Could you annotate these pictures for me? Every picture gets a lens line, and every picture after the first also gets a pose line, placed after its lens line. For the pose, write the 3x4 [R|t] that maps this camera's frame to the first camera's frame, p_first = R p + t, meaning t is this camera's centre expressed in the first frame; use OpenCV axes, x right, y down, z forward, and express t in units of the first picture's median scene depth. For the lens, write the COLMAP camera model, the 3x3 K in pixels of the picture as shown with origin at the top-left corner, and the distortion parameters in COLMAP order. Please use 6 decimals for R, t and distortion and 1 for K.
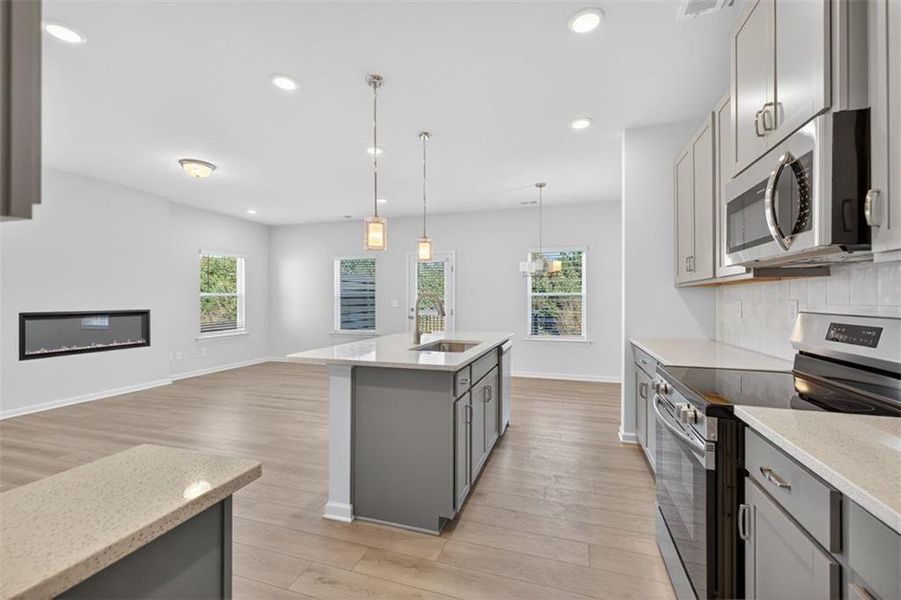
lens RADIAL K [[377.3, 0, 452.1], [0, 377.3, 299.4], [0, 0, 1]] dist [0.002277, -0.000475]
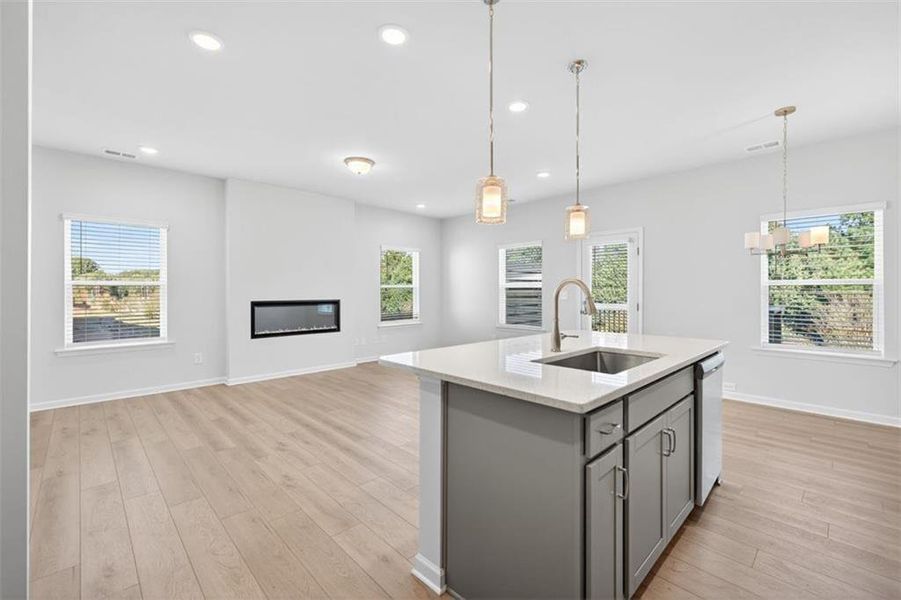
lens RADIAL K [[380.5, 0, 449.2], [0, 380.5, 293.1], [0, 0, 1]] dist [0.004936, 0.000316]
pose [[0.879742, 0.000953, -0.475451, 0.051141], [0.001227, 0.999990, 0.004273, 0.003044], [0.475450, -0.004343, 0.879732, 0.194165]]
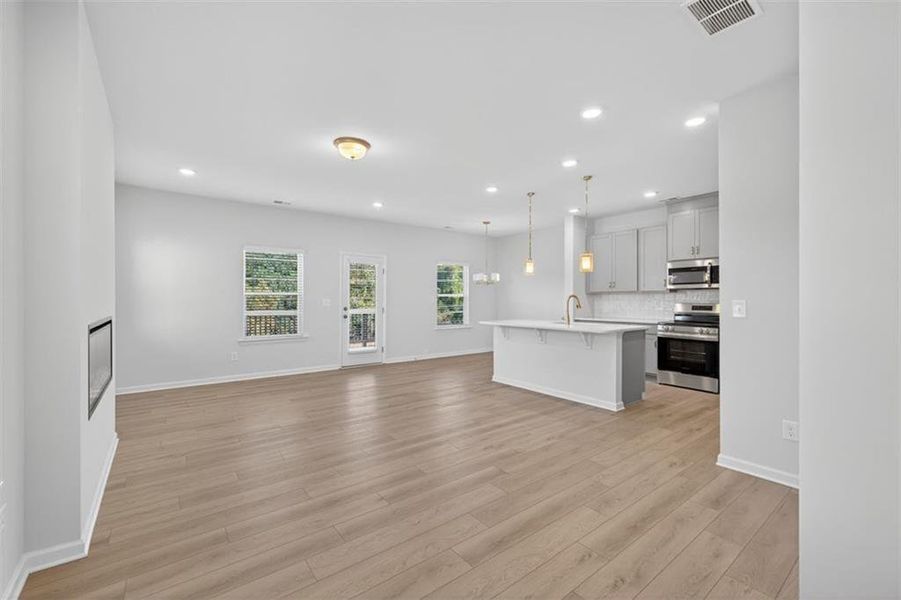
lens RADIAL K [[377.3, 0, 452.1], [0, 377.3, 299.4], [0, 0, 1]] dist [0.002277, -0.000475]
pose [[0.567368, -0.000691, 0.823464, -1.314573], [-0.000516, 0.999999, 0.001195, 0.000611], [-0.823464, -0.001103, 0.567367, 0.325854]]
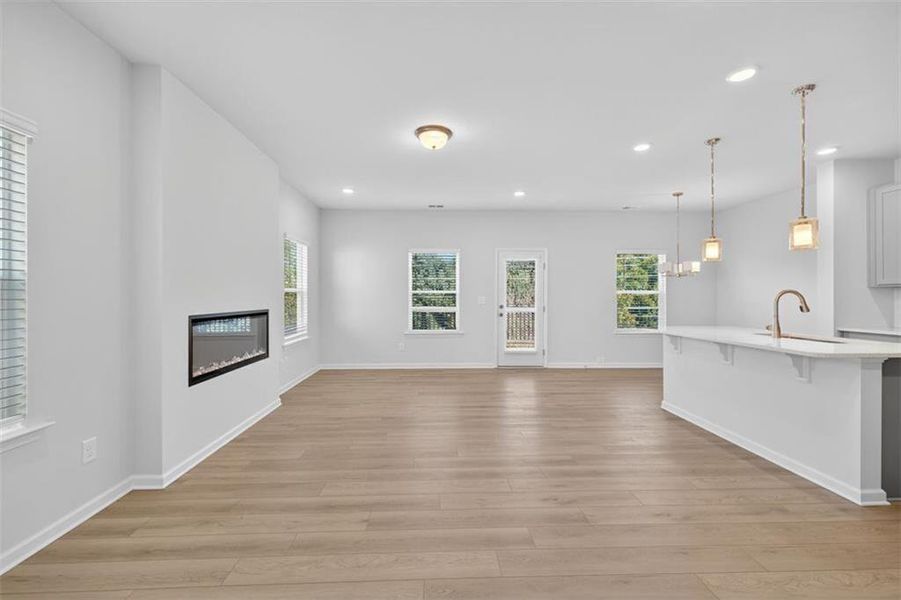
lens RADIAL K [[376.4, 0, 447.4], [0, 376.4, 297.0], [0, 0, 1]] dist [0.003199, 0.000261]
pose [[0.941065, 0.000565, 0.338224, -0.962668], [-0.000843, 0.999999, 0.000677, 0.001718], [-0.338224, -0.000922, 0.941065, 0.220885]]
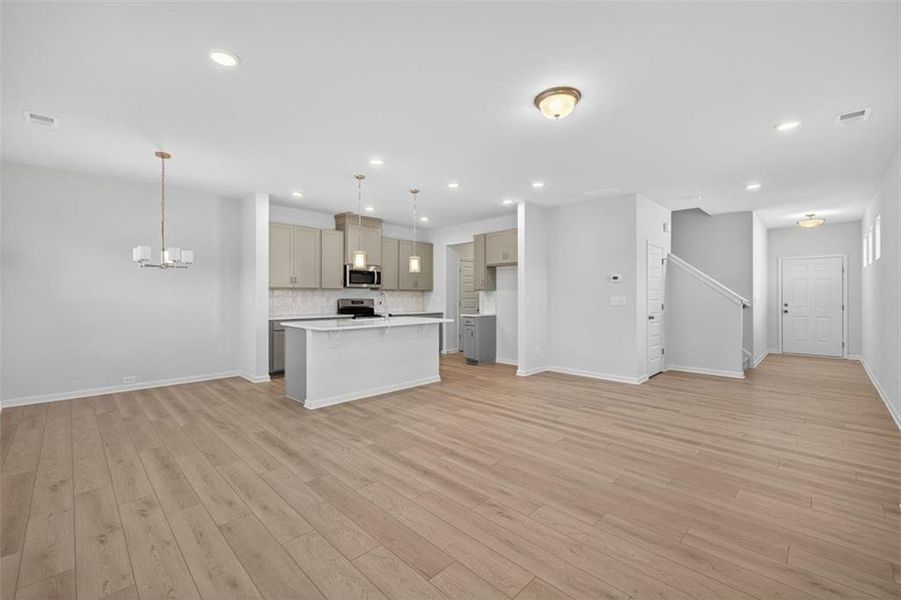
lens RADIAL K [[376.4, 0, 447.4], [0, 376.4, 297.0], [0, 0, 1]] dist [0.003199, 0.000261]
pose [[-0.887518, -0.003980, 0.460756, -0.847029], [-0.002863, 0.999991, 0.003122, -0.000028], [-0.460764, 0.001452, -0.887521, 1.770158]]
